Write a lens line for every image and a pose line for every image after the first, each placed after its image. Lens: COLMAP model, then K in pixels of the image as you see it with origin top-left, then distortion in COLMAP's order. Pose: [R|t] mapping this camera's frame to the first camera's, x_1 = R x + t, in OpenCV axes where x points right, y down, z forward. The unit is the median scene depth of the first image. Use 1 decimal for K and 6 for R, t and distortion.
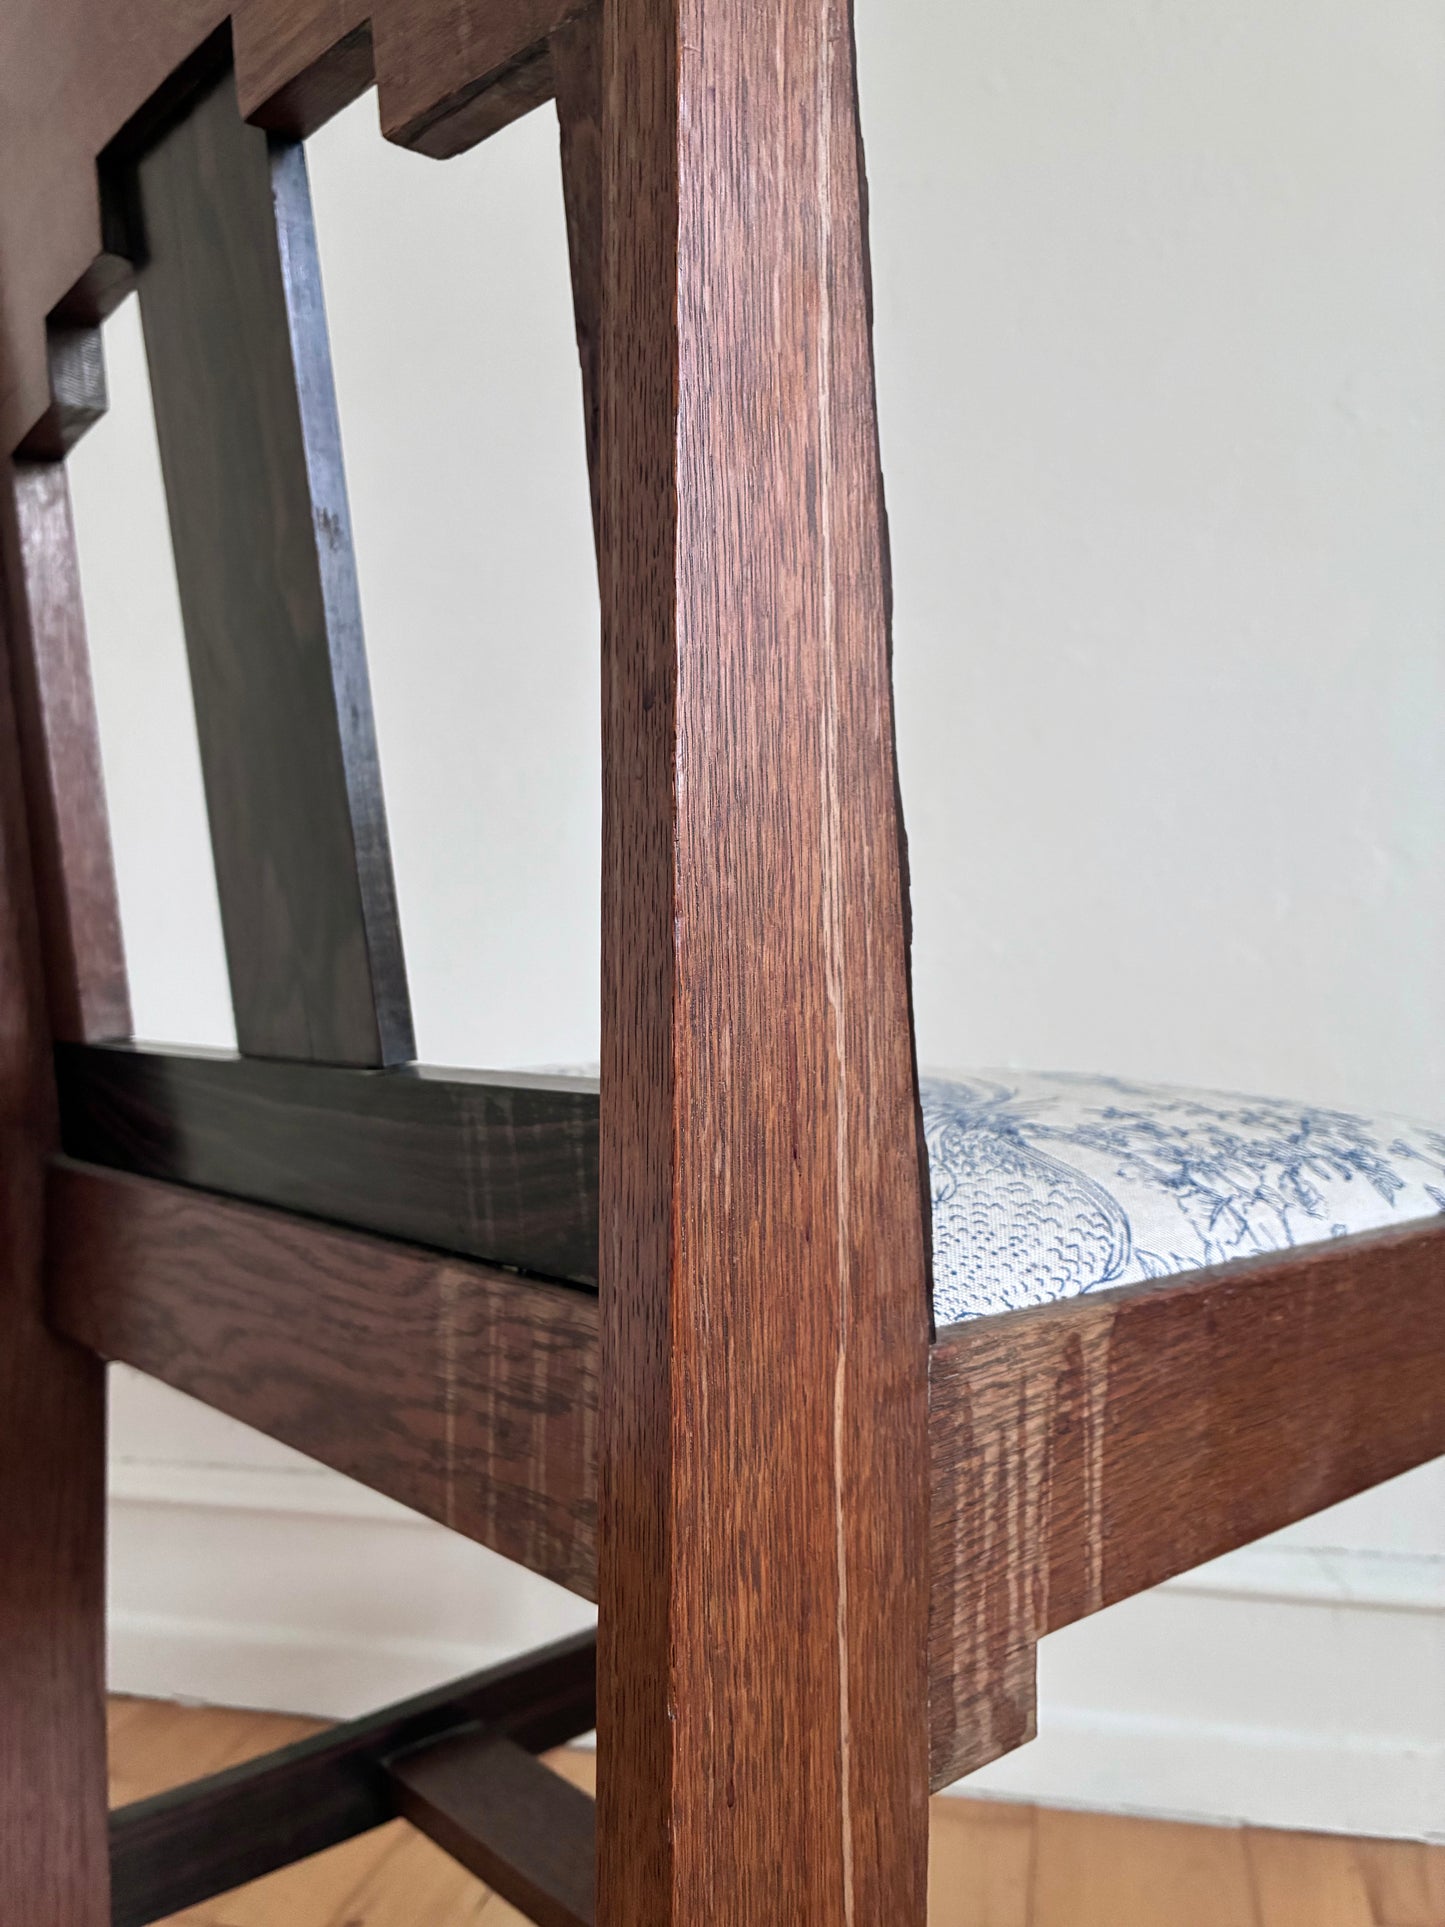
lens RADIAL K [[1494.6, 0, 721.8], [0, 1494.6, 953.3], [0, 0, 1]] dist [0.018709, -0.026043]
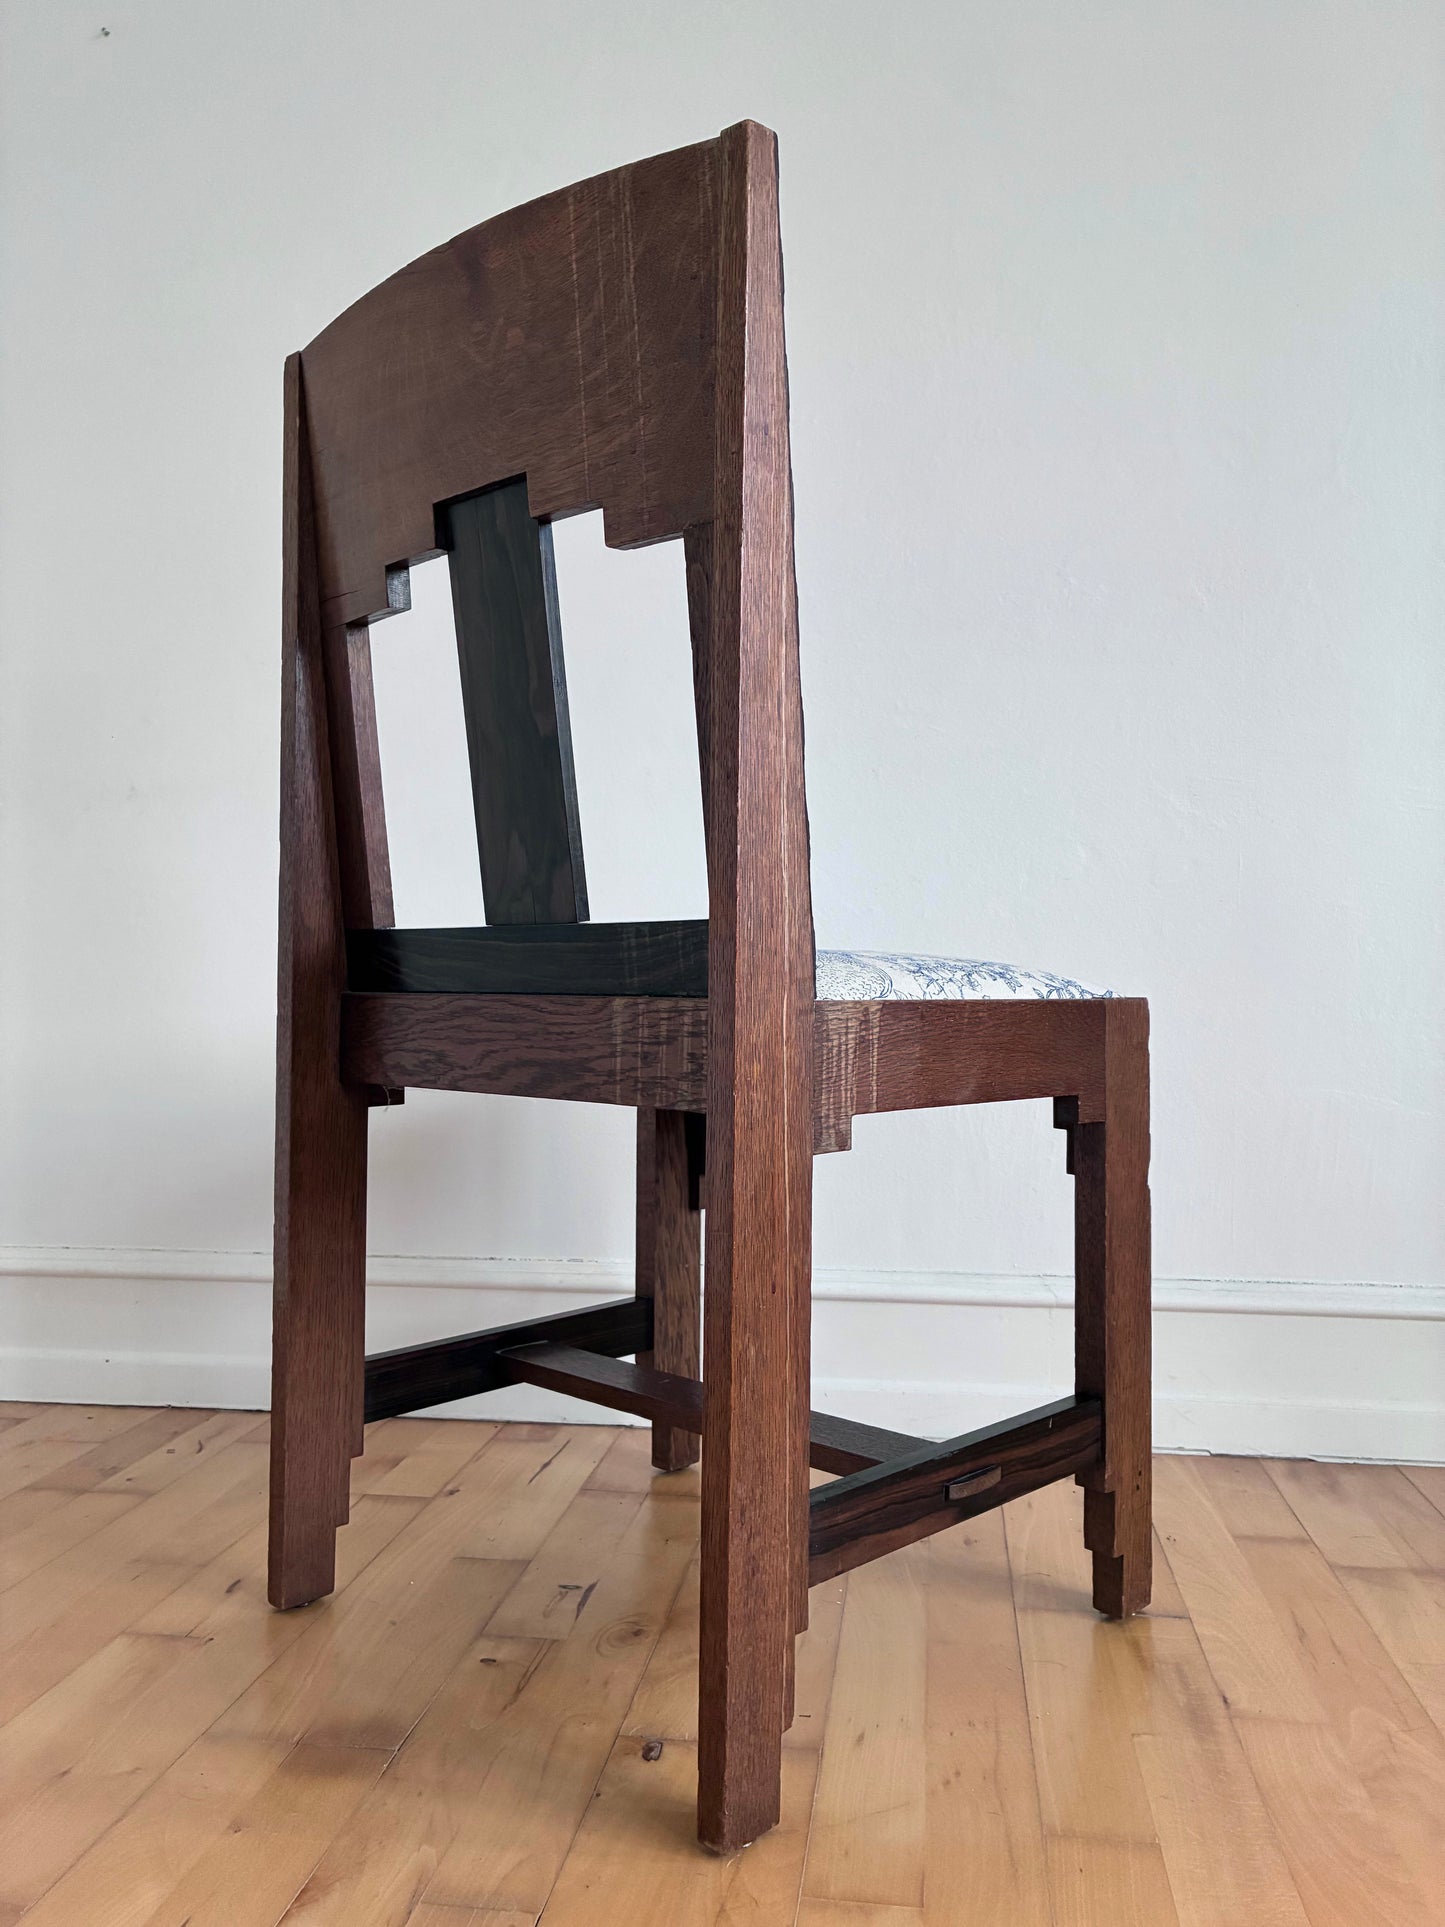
lens RADIAL K [[1494.6, 0, 720.8], [0, 1494.6, 966.2], [0, 0, 1]] dist [0.018709, -0.026043]
pose [[0.996111, 0.010016, 0.087532, -0.252284], [-0.010192, 0.999947, 0.001559, 0.168415], [-0.087512, -0.002445, 0.996160, -1.588726]]
